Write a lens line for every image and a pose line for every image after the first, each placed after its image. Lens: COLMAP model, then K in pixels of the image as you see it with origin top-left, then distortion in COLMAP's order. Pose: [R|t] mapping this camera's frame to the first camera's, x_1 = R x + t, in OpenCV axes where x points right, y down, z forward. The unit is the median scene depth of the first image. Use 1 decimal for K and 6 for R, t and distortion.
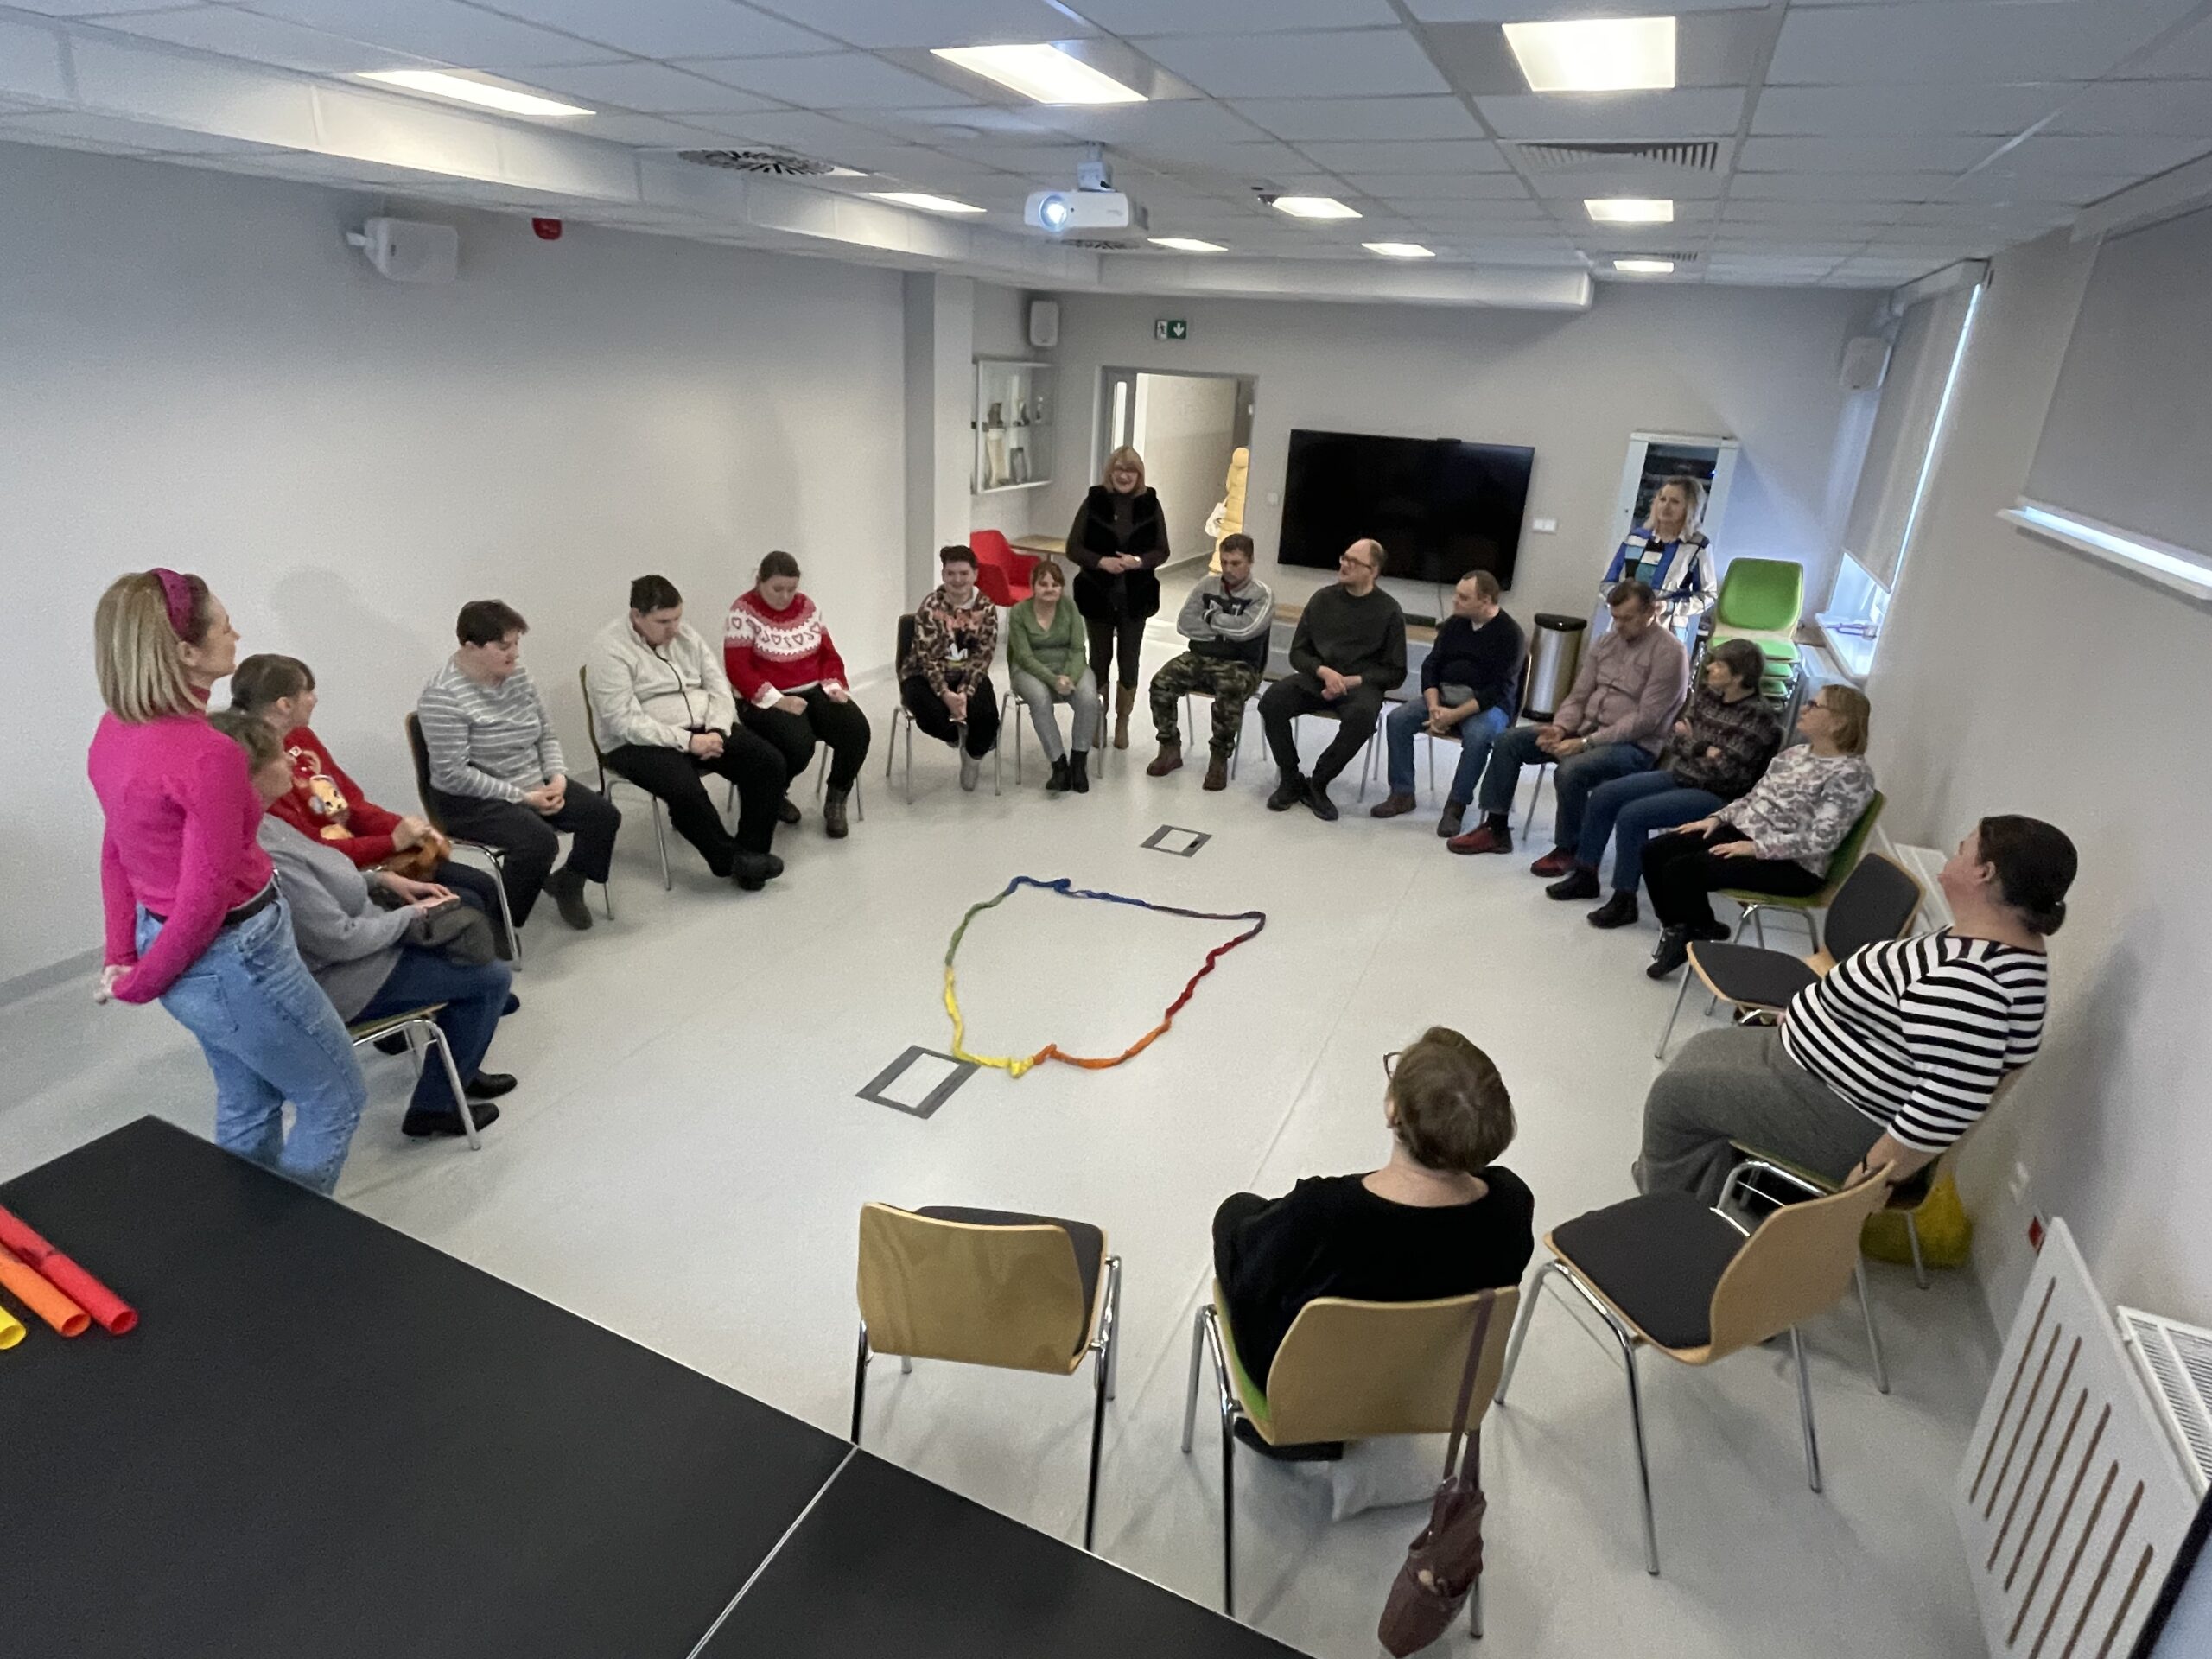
lens RADIAL K [[1199.9, 0, 1111.9], [0, 1199.9, 828.8], [0, 0, 1]] dist [0.001413, 0.002881]
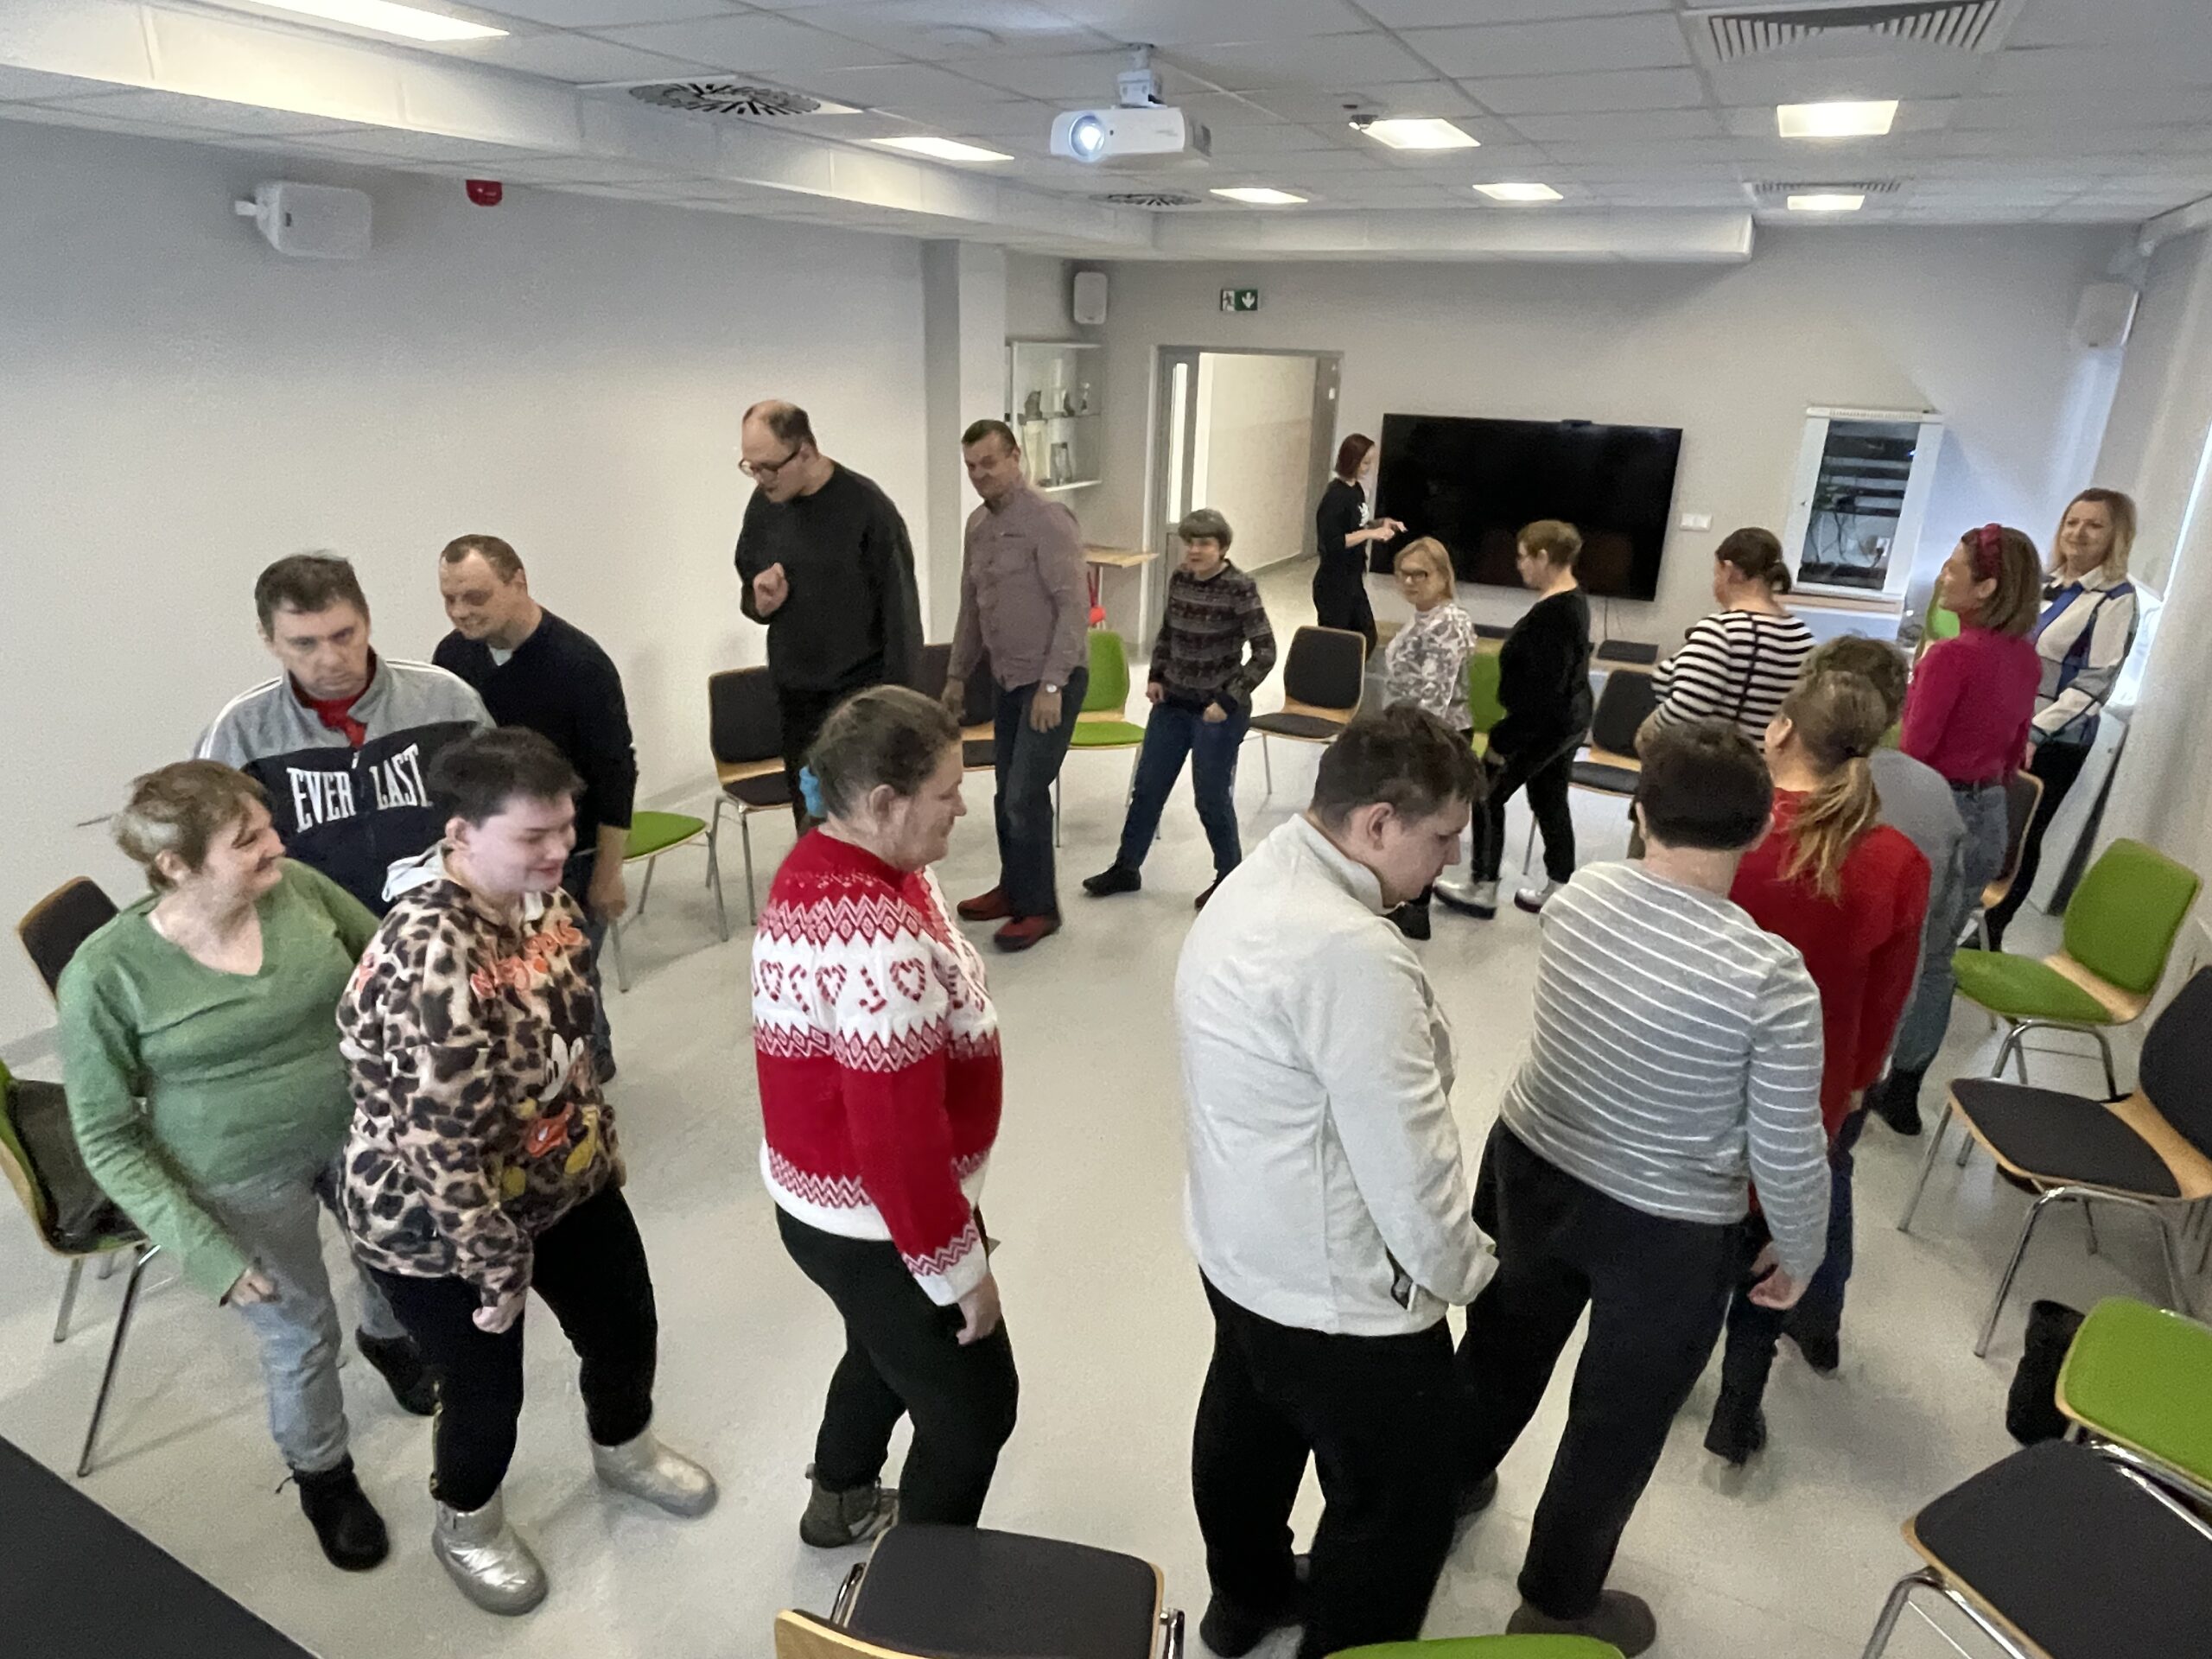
lens RADIAL K [[1338.7, 0, 1106.0], [0, 1338.7, 829.5], [0, 0, 1]] dist [0.002763, 0.000643]
pose [[0.998610, -0.007097, -0.052224, 0.002874], [0.005760, 0.999653, -0.025707, -0.027355], [0.052389, 0.025370, 0.998304, 0.088840]]
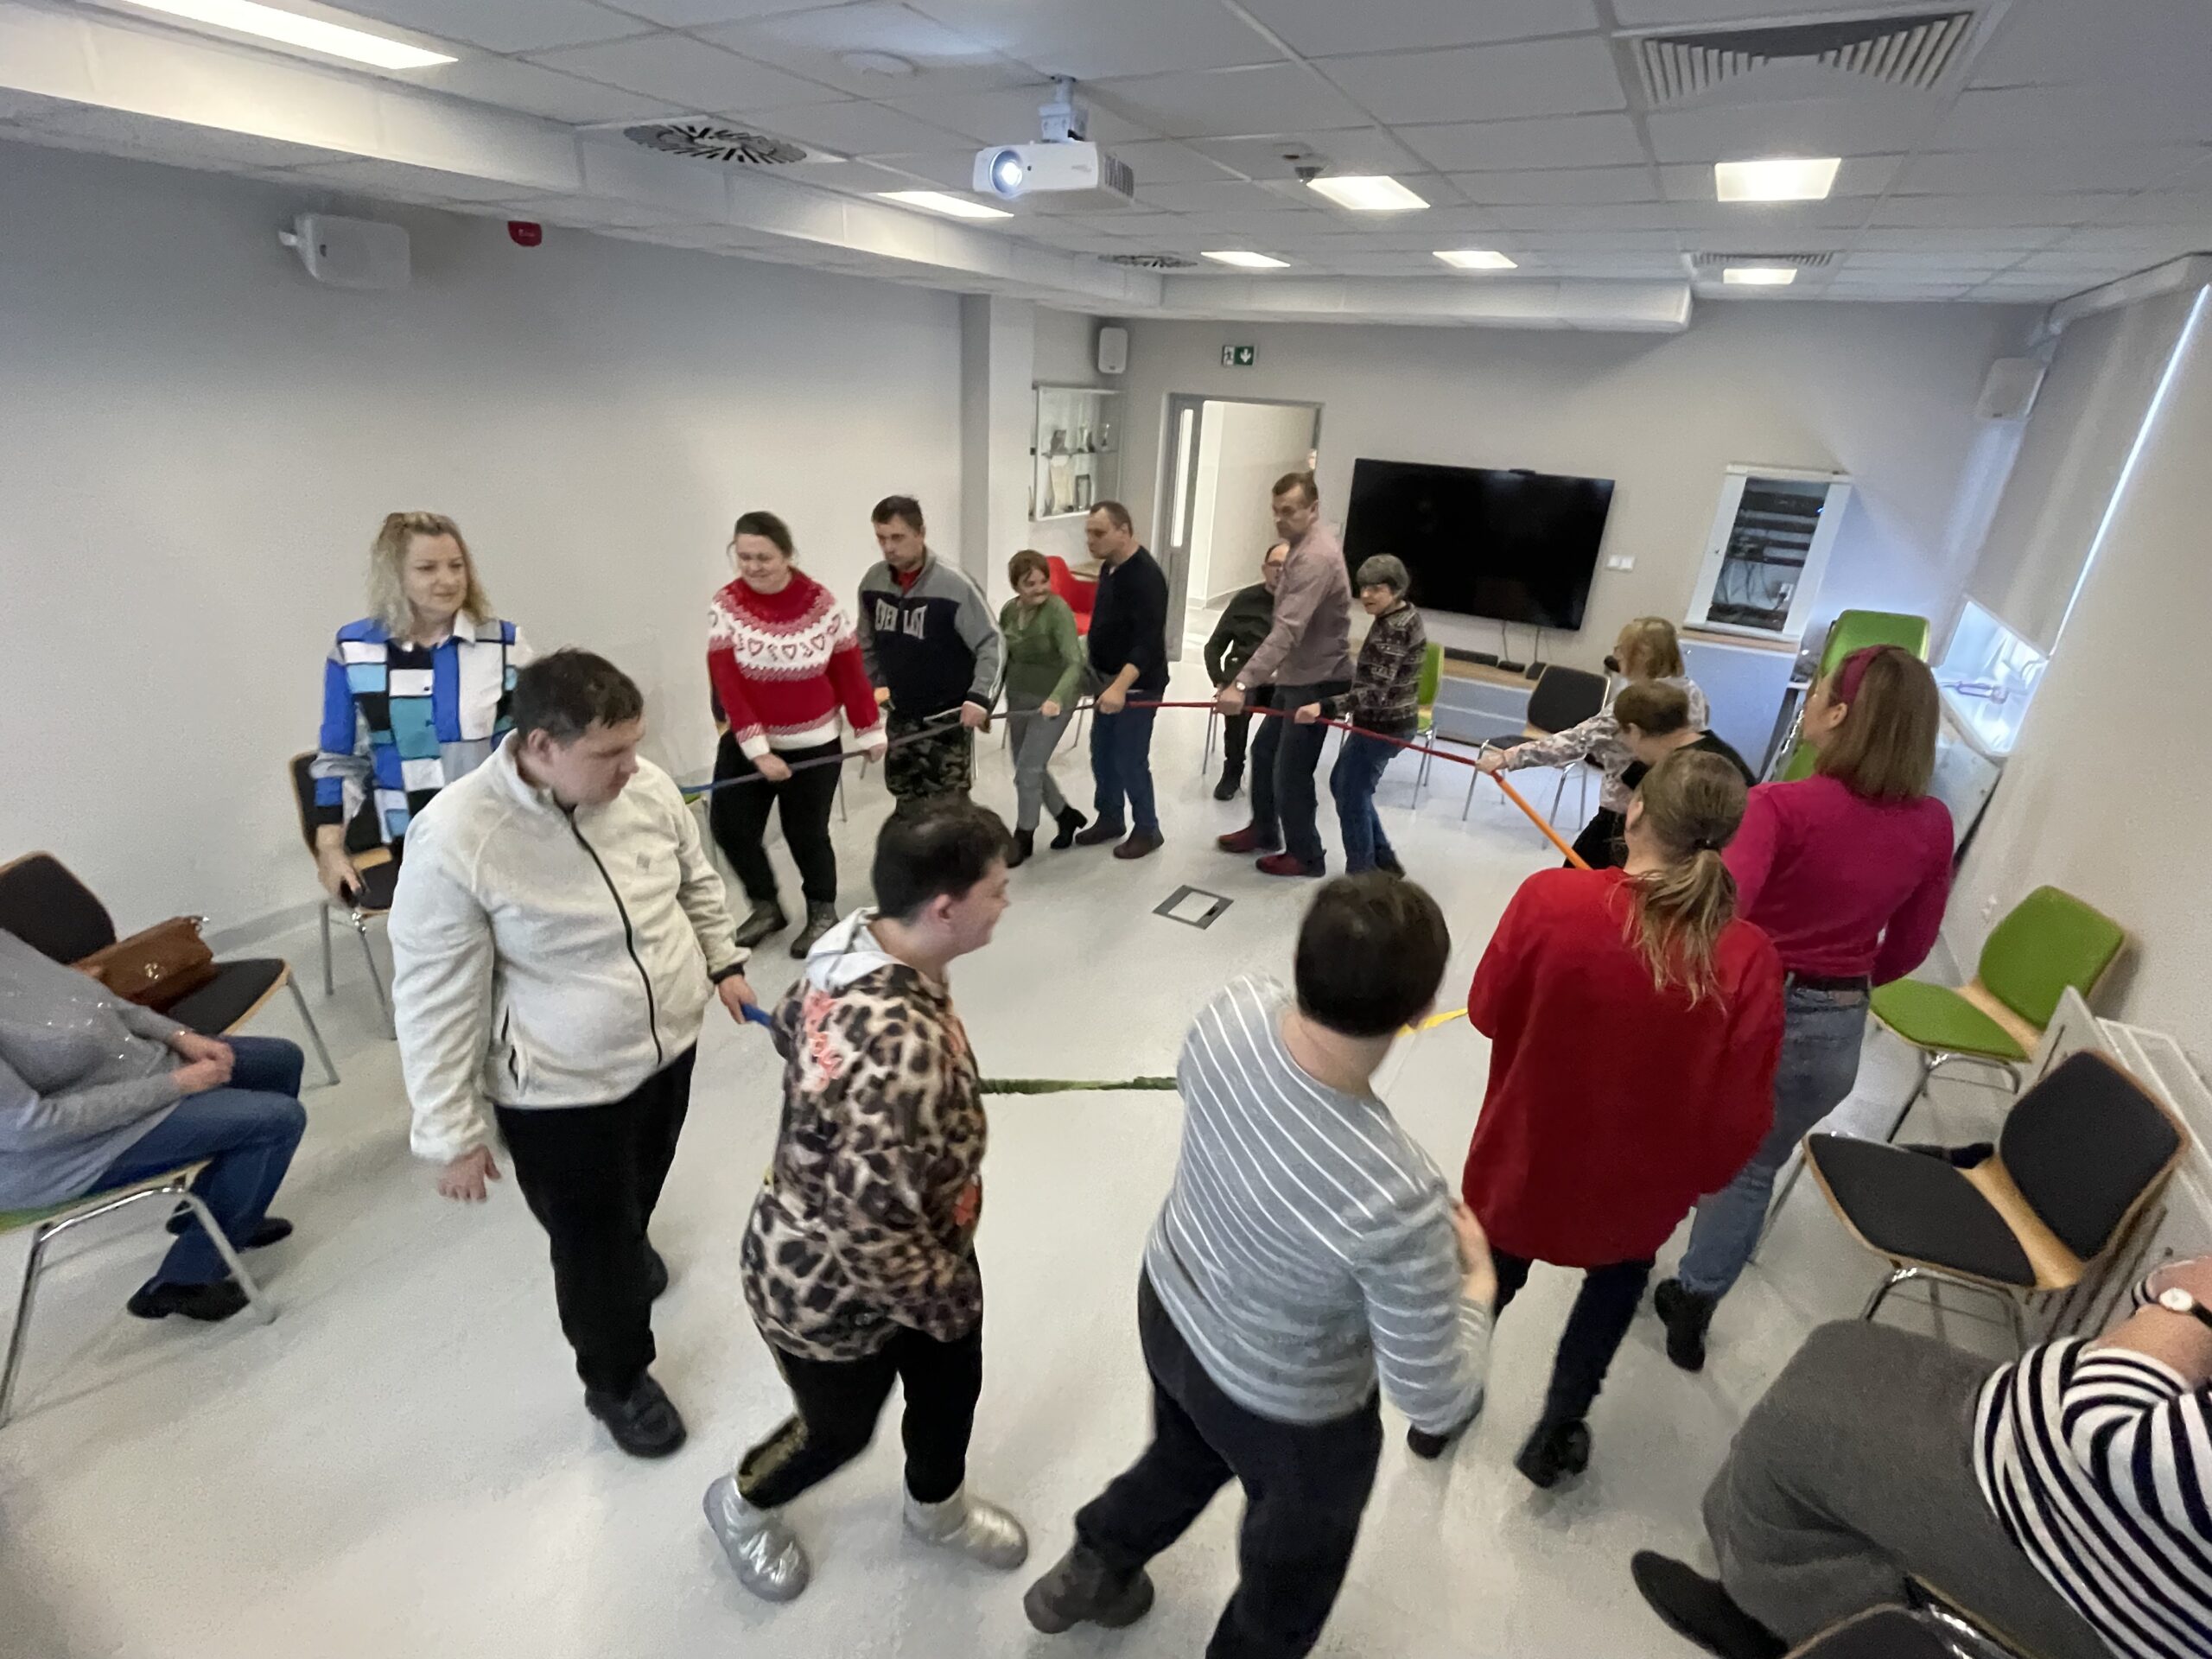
lens RADIAL K [[1033.0, 0, 1099.1], [0, 1033.0, 837.2], [0, 0, 1]] dist [0.002051, 0.000280]
pose [[0.994189, 0.044034, -0.098230, 0.054429], [-0.040881, 0.998589, 0.033881, -0.064087], [0.099584, -0.029668, 0.994587, 0.190209]]
